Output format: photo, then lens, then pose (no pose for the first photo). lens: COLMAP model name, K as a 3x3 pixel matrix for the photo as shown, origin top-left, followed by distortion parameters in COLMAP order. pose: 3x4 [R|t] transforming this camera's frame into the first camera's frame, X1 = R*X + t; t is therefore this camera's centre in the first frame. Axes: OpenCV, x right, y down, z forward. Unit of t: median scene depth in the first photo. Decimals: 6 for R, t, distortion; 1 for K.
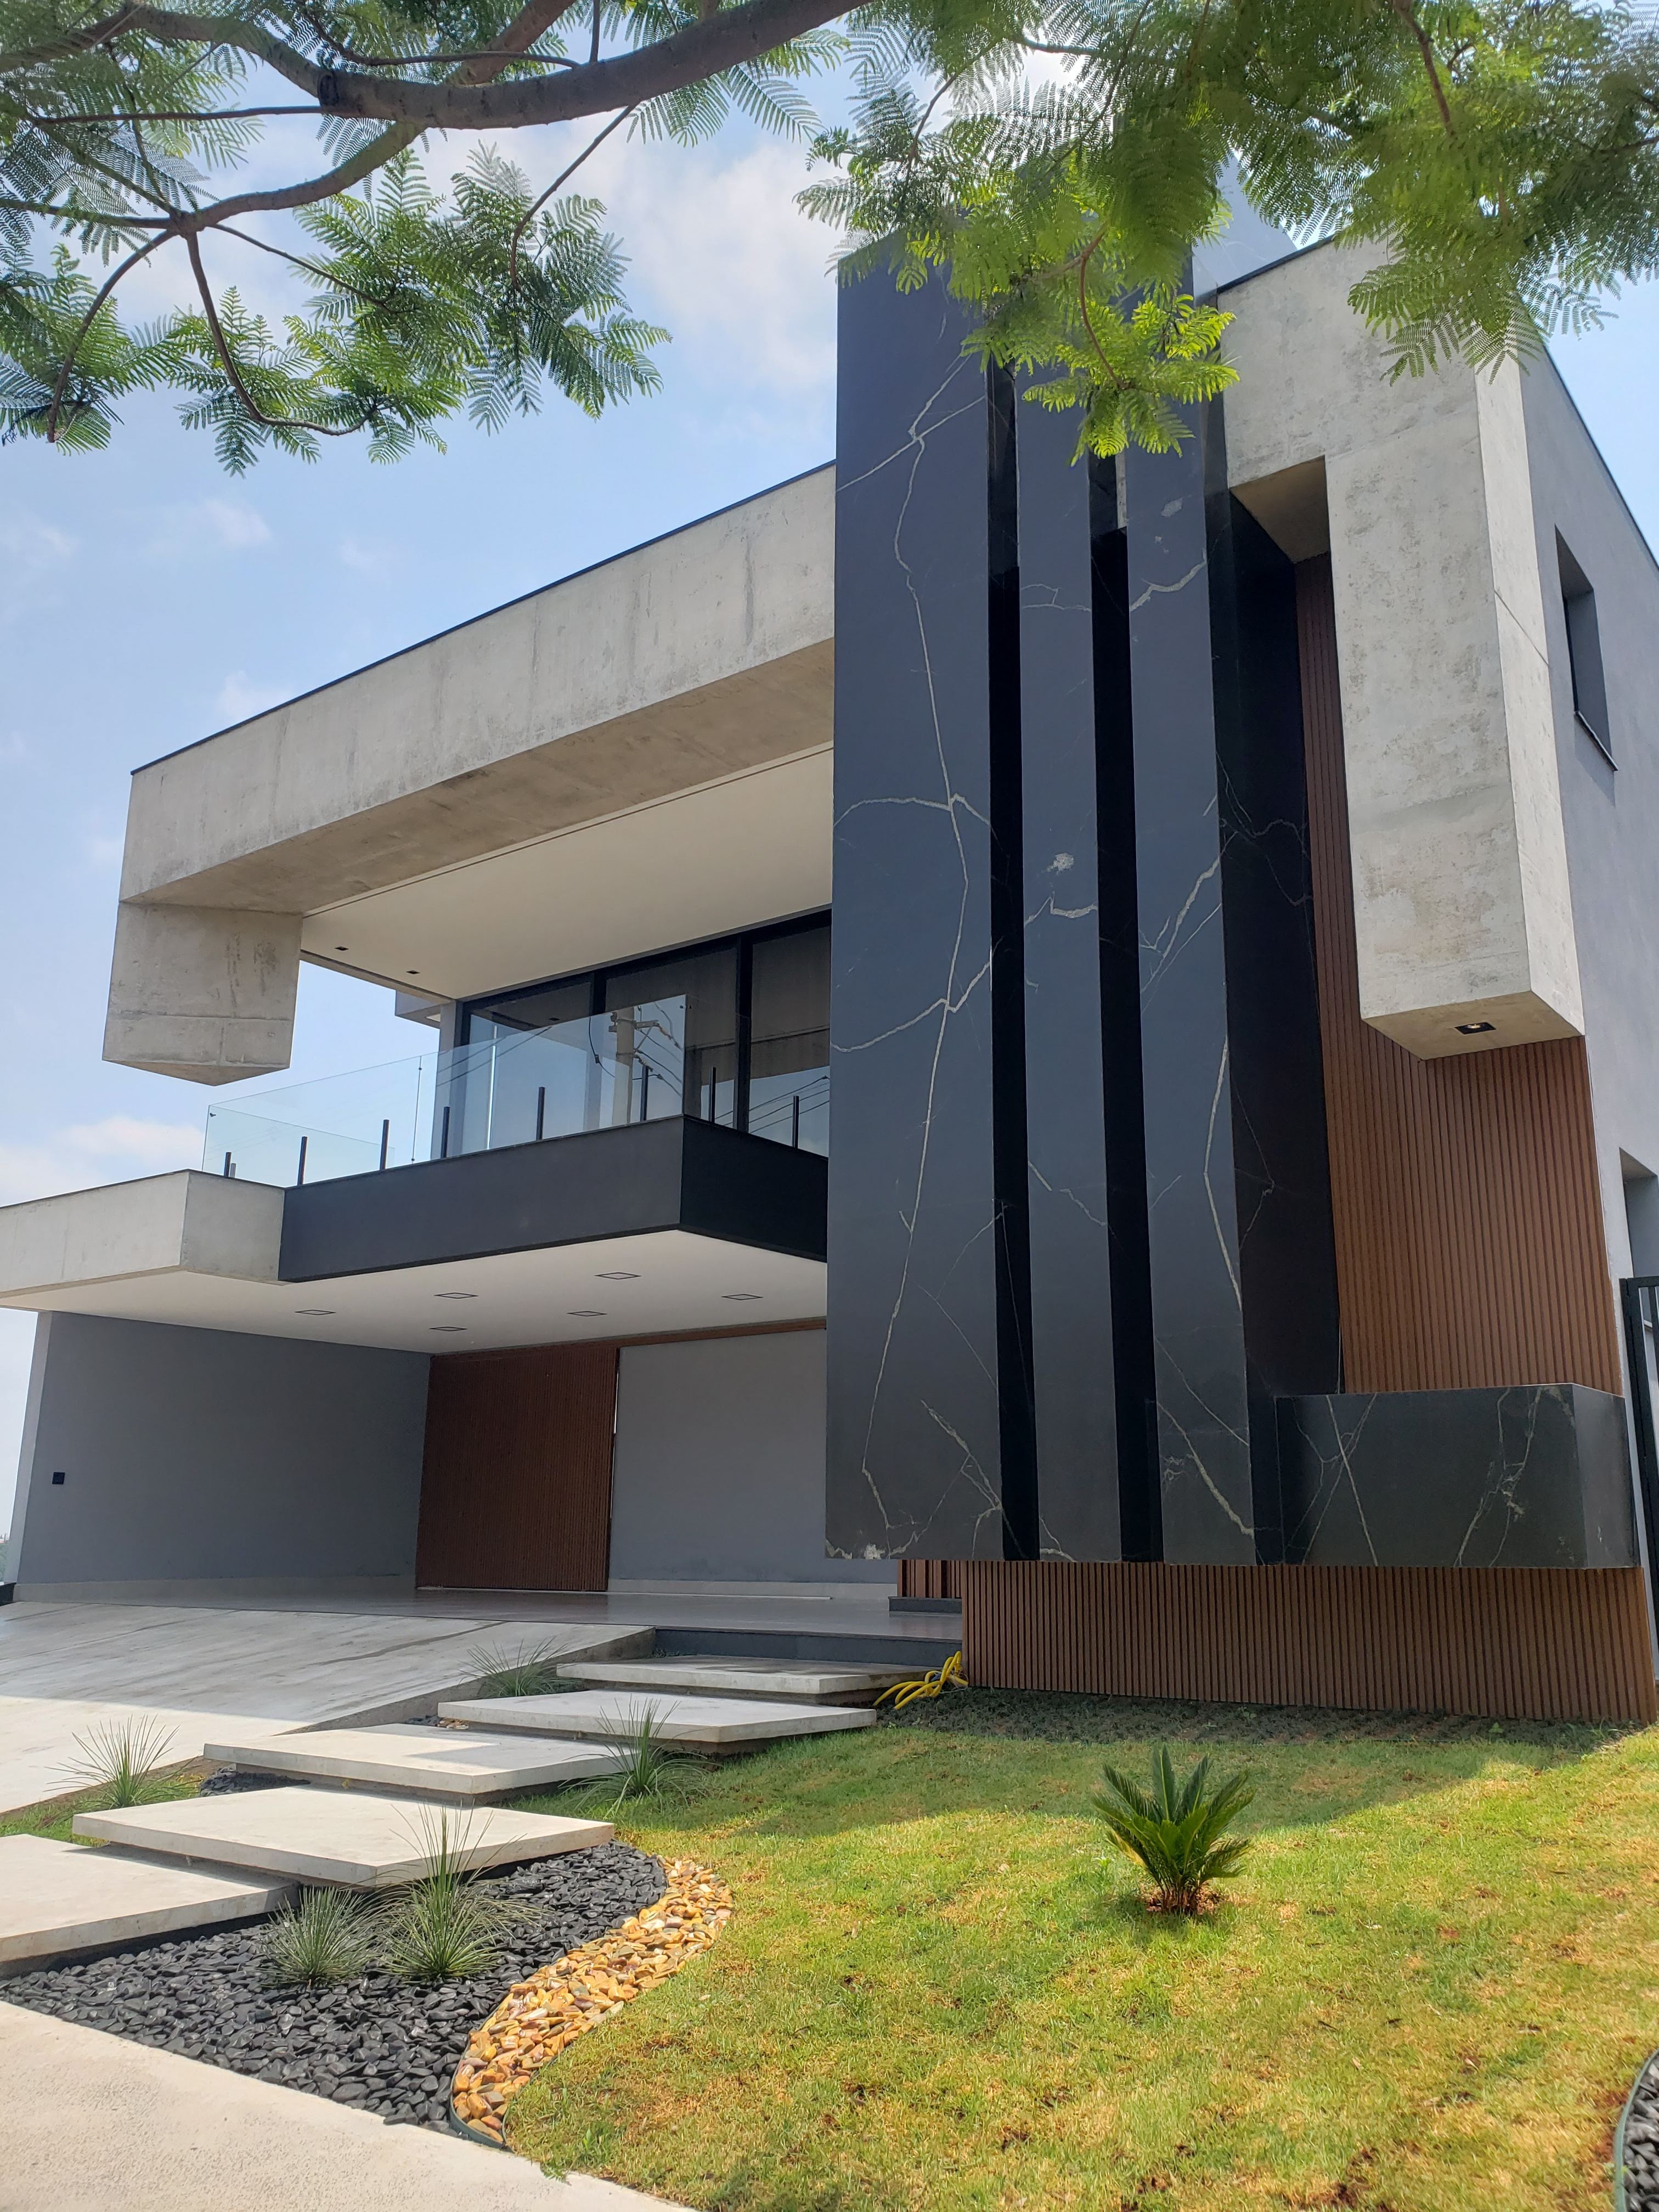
lens RADIAL K [[1717.5, 0, 860.6], [0, 1717.5, 1109.2], [0, 0, 1]] dist [0.002423, 0.006523]
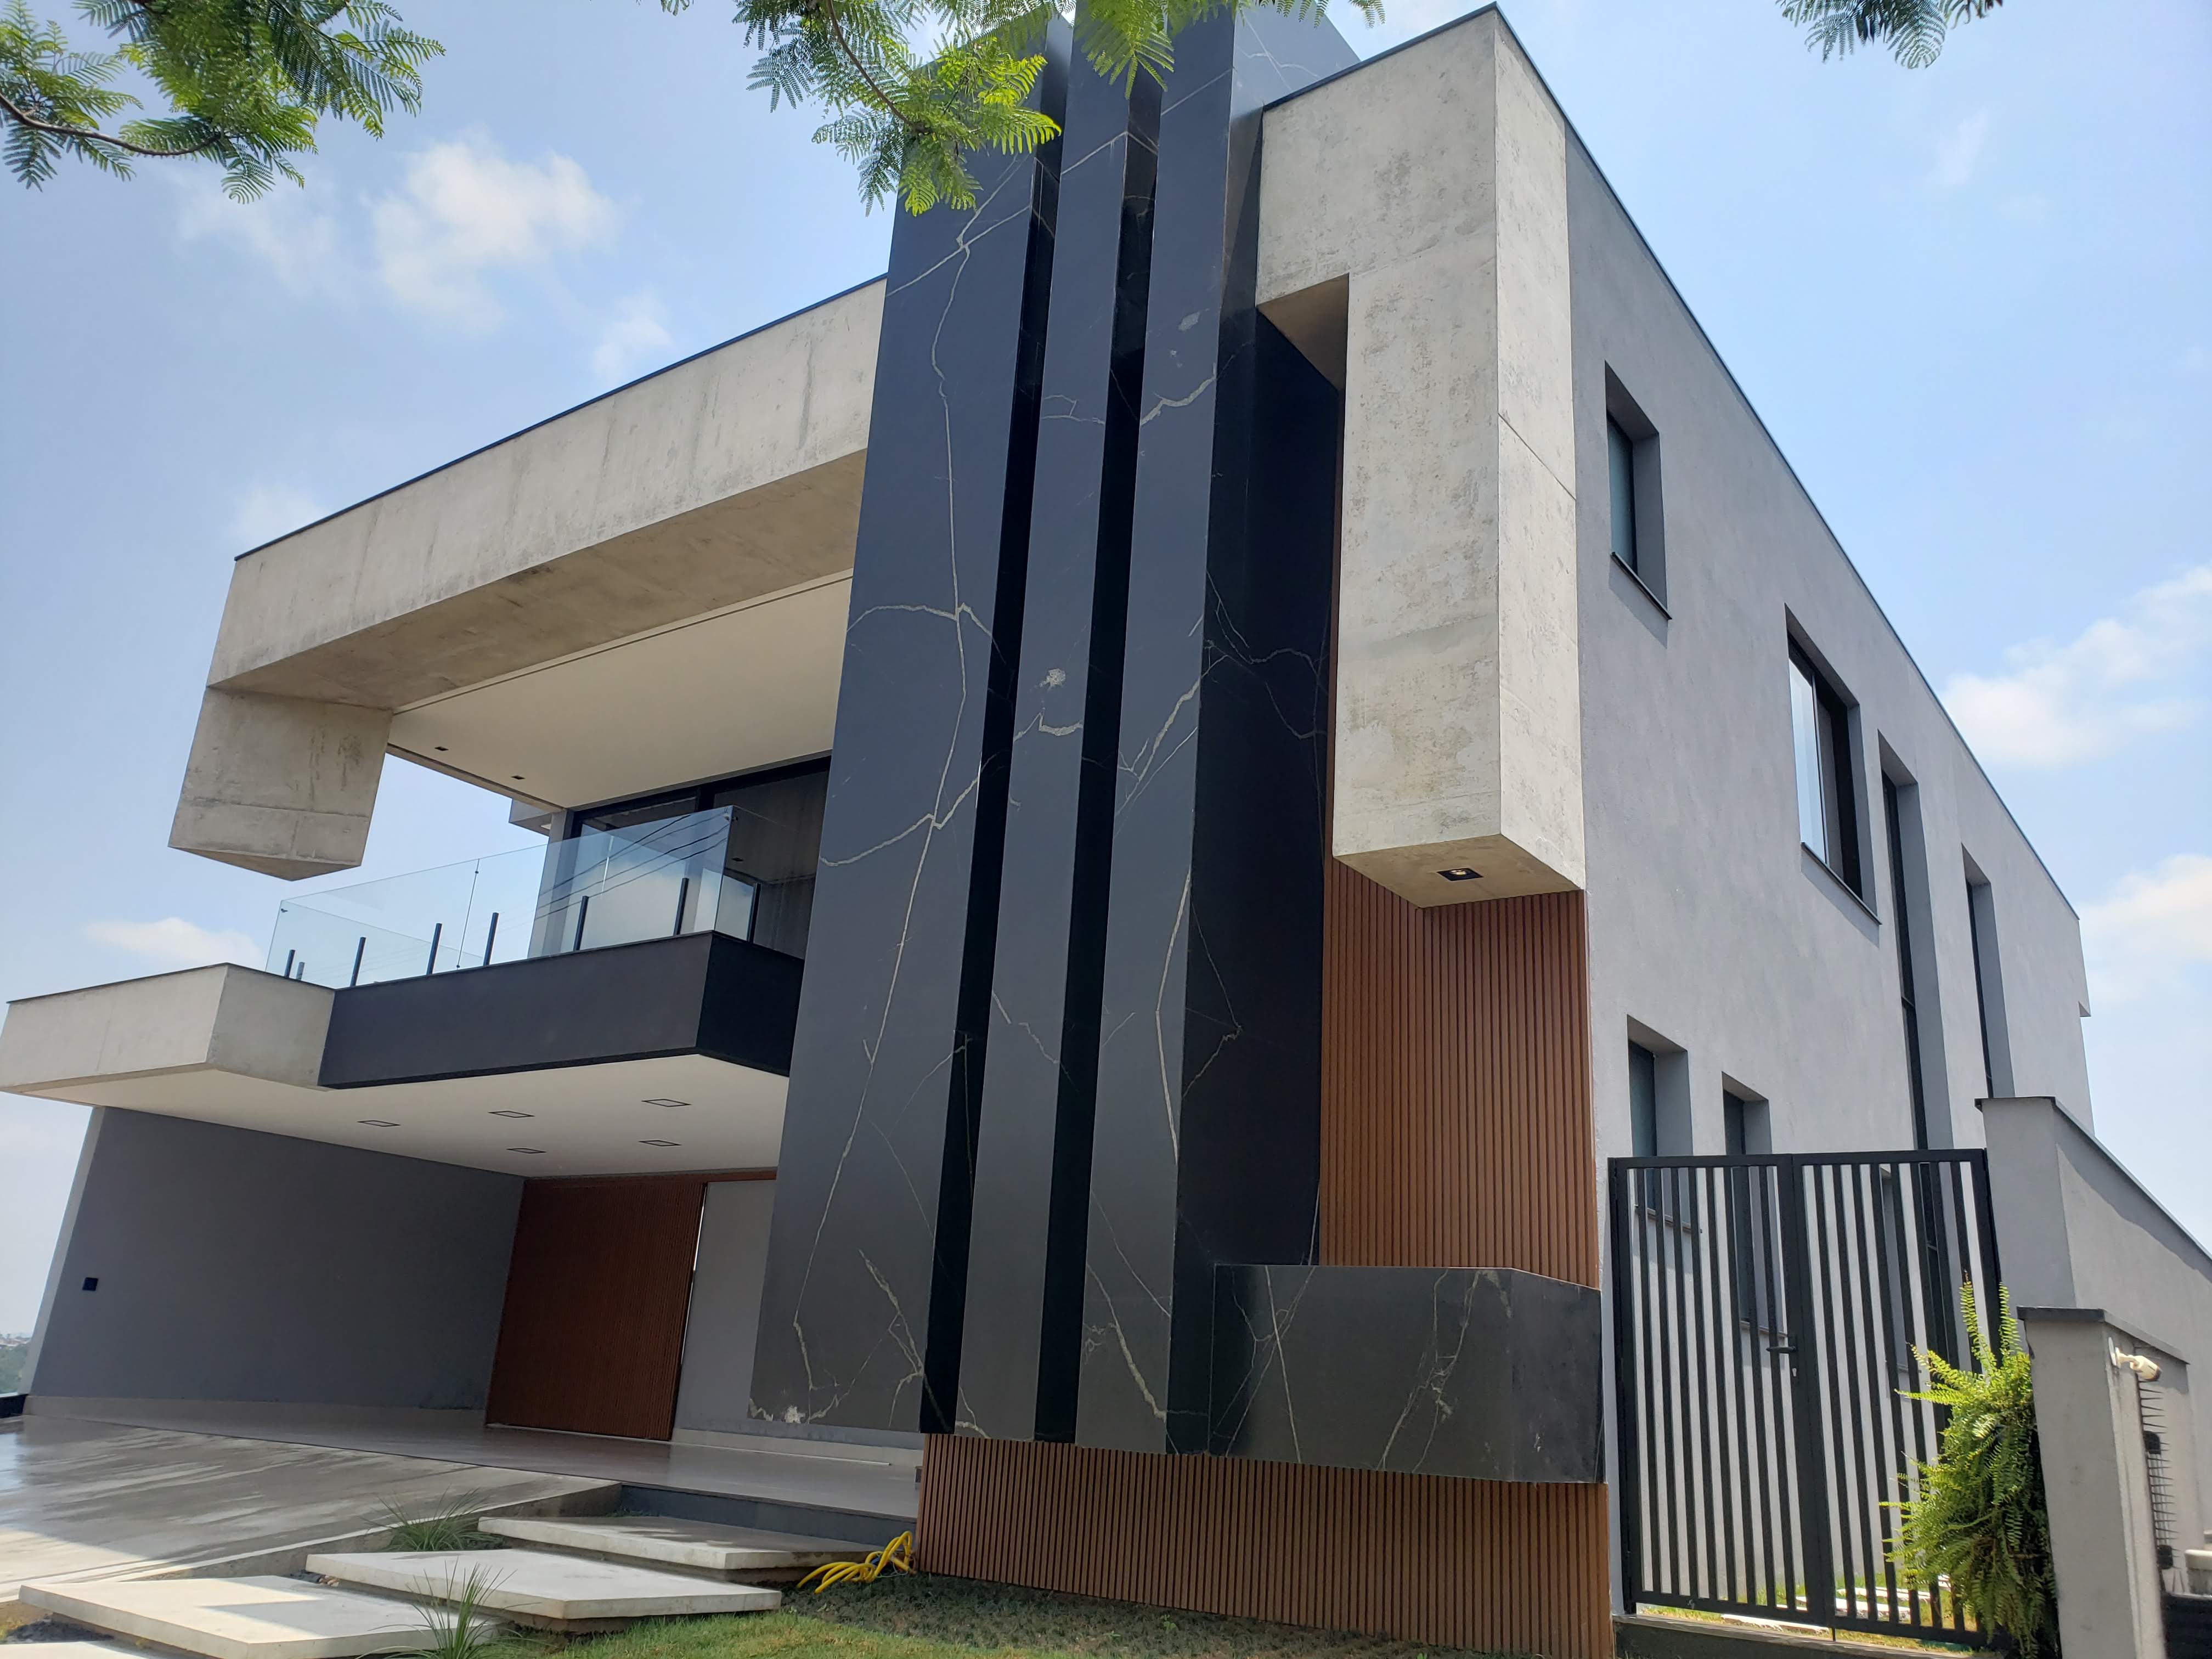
lens RADIAL K [[1716.8, 0, 1098.0], [0, 1716.8, 827.8], [0, 0, 1]] dist [0.006118, 0.006723]
pose [[0.998254, 0.056496, -0.017252, 0.162187], [-0.057674, 0.995300, -0.077792, 0.010029], [0.012776, 0.078651, 0.996820, 0.066233]]
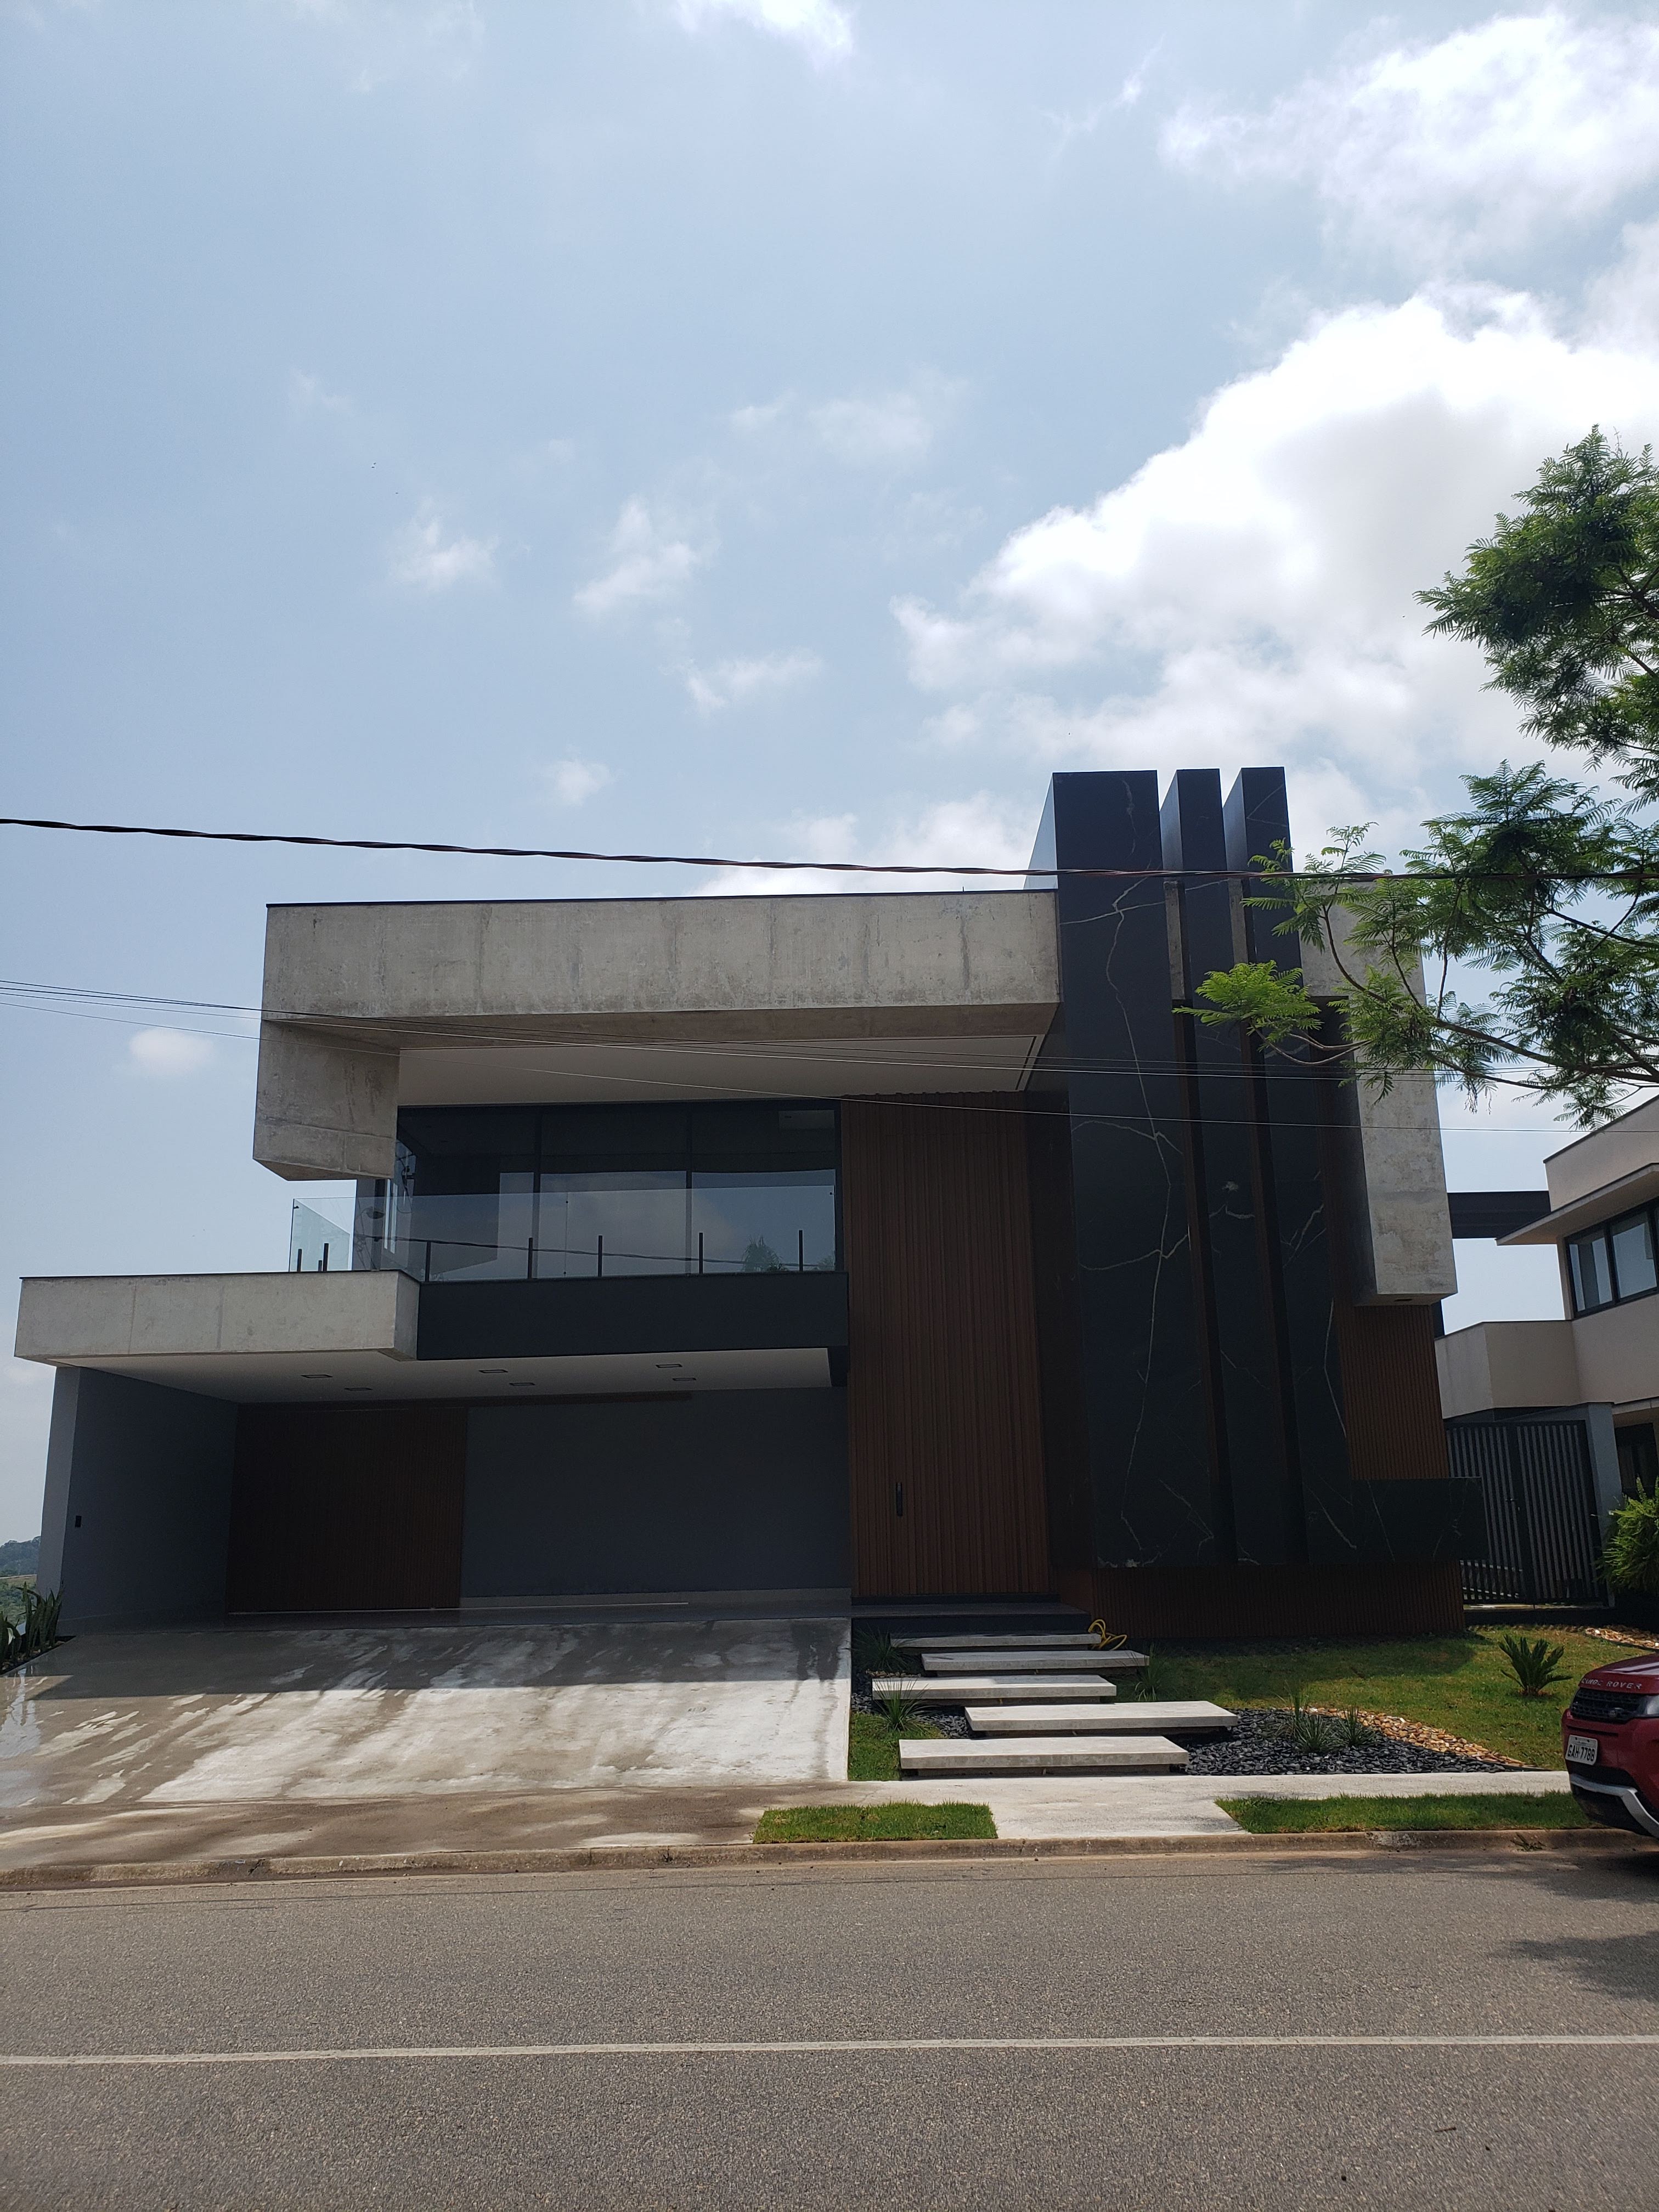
lens RADIAL K [[1705.1, 0, 834.6], [0, 1705.1, 1108.7], [0, 0, 1]] dist [0.153944, -0.375639]
pose [[0.815455, 0.123316, 0.565532, -1.295335], [-0.118665, 0.991906, -0.045183, -0.092374], [-0.566527, -0.030264, 0.823487, -0.293249]]
